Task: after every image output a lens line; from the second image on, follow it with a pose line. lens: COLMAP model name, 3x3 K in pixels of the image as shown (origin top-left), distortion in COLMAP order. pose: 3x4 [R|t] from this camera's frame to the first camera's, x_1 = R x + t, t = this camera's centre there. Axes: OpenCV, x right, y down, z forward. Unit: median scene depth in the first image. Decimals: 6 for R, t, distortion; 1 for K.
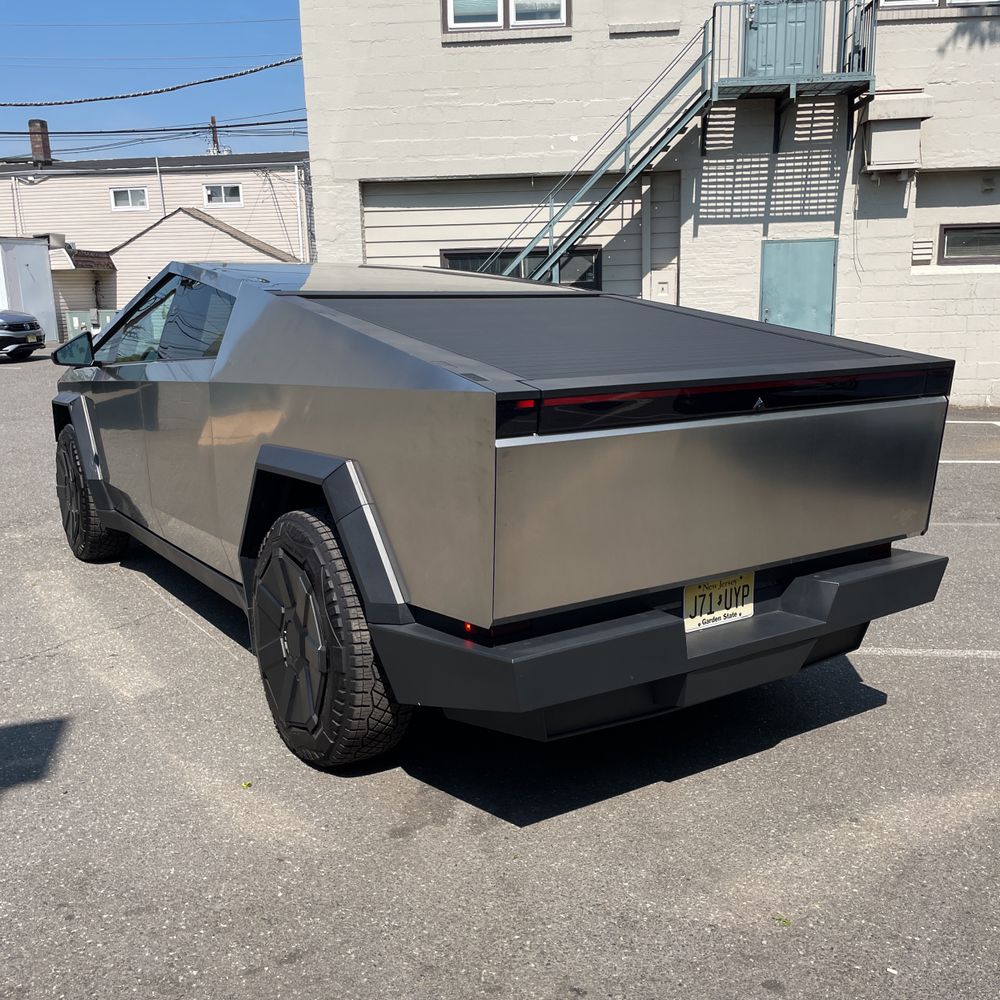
lens RADIAL K [[1055.8, 0, 518.9], [0, 1055.8, 503.3], [0, 0, 1]] dist [0.106118, -0.170752]
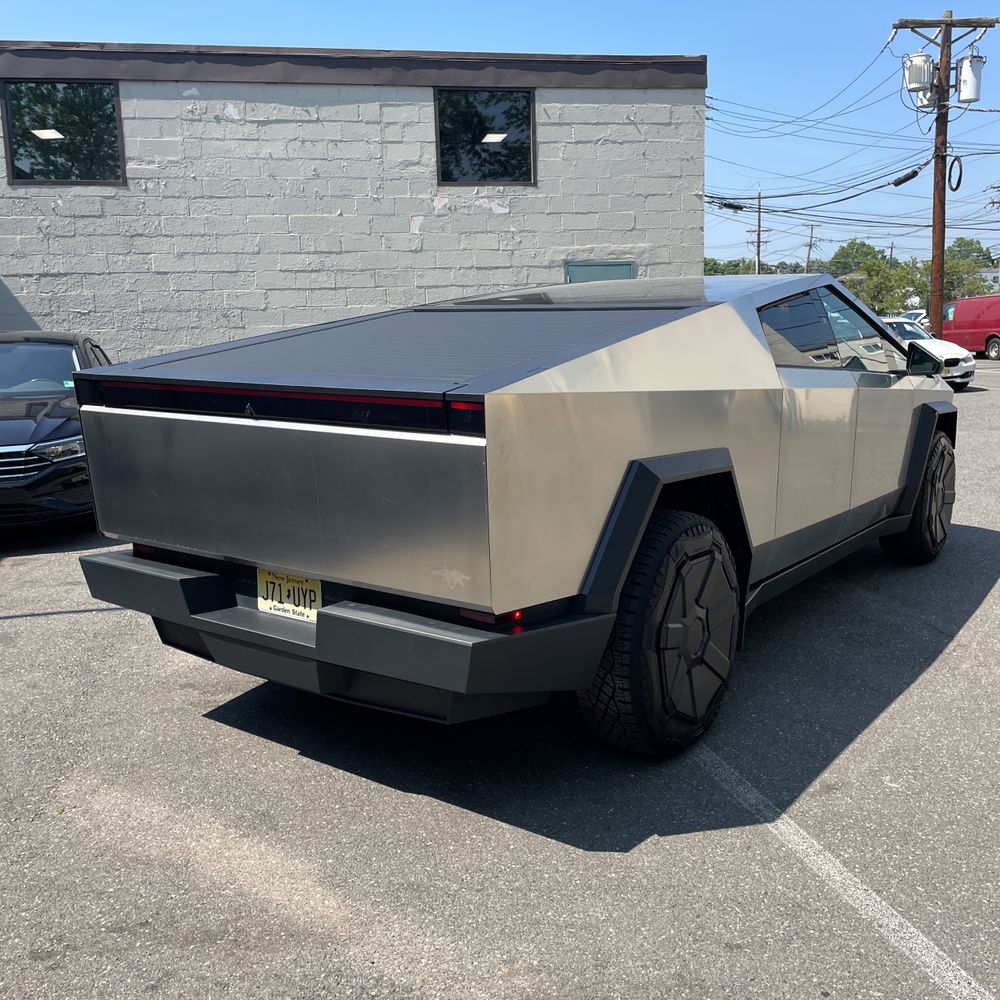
lens RADIAL K [[1055.8, 0, 518.9], [0, 1055.8, 503.3], [0, 0, 1]] dist [0.106118, -0.170752]
pose [[0.318406, 0.167587, -0.933023, 1.137628], [-0.178552, 0.977234, 0.114595, -0.147194], [0.930987, 0.130106, 0.341080, 0.772083]]
